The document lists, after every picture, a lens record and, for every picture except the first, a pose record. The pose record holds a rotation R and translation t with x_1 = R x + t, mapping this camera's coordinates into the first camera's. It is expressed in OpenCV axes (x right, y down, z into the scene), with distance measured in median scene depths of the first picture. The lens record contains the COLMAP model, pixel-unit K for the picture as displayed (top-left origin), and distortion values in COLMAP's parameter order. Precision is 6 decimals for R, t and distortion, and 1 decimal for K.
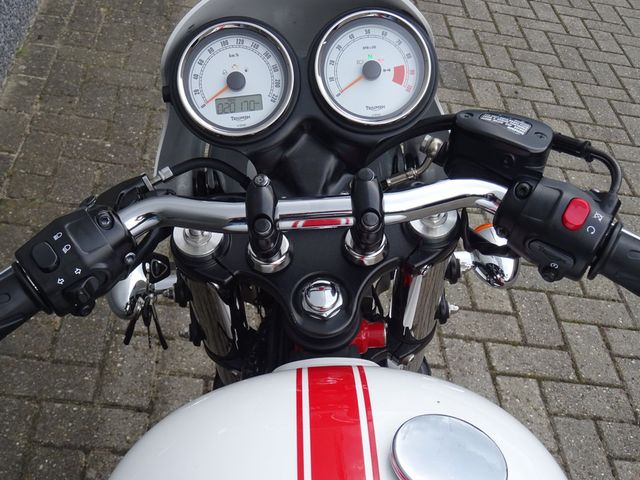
lens RADIAL K [[948.4, 0, 318.1], [0, 948.4, 240.4], [0, 0, 1]] dist [-0.056357, 0.000000]
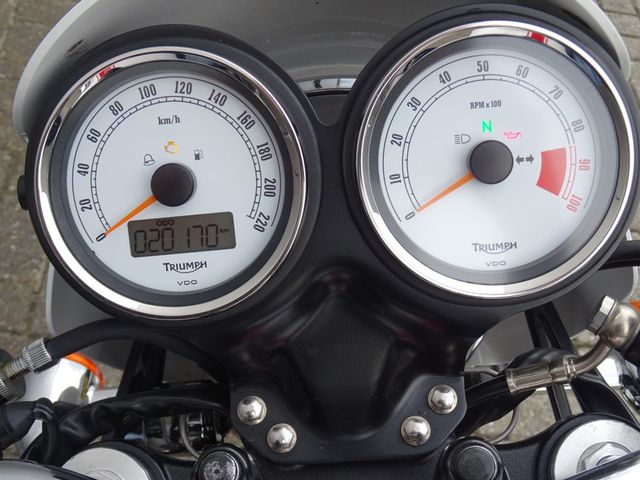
lens RADIAL K [[948.4, 0, 322.5], [0, 948.4, 239.2], [0, 0, 1]] dist [-0.056357, 0.000000]
pose [[0.999008, 0.018029, -0.040706, -0.000769], [-0.011196, 0.986685, 0.162259, -0.212948], [0.043090, -0.161642, 0.985908, 0.569340]]
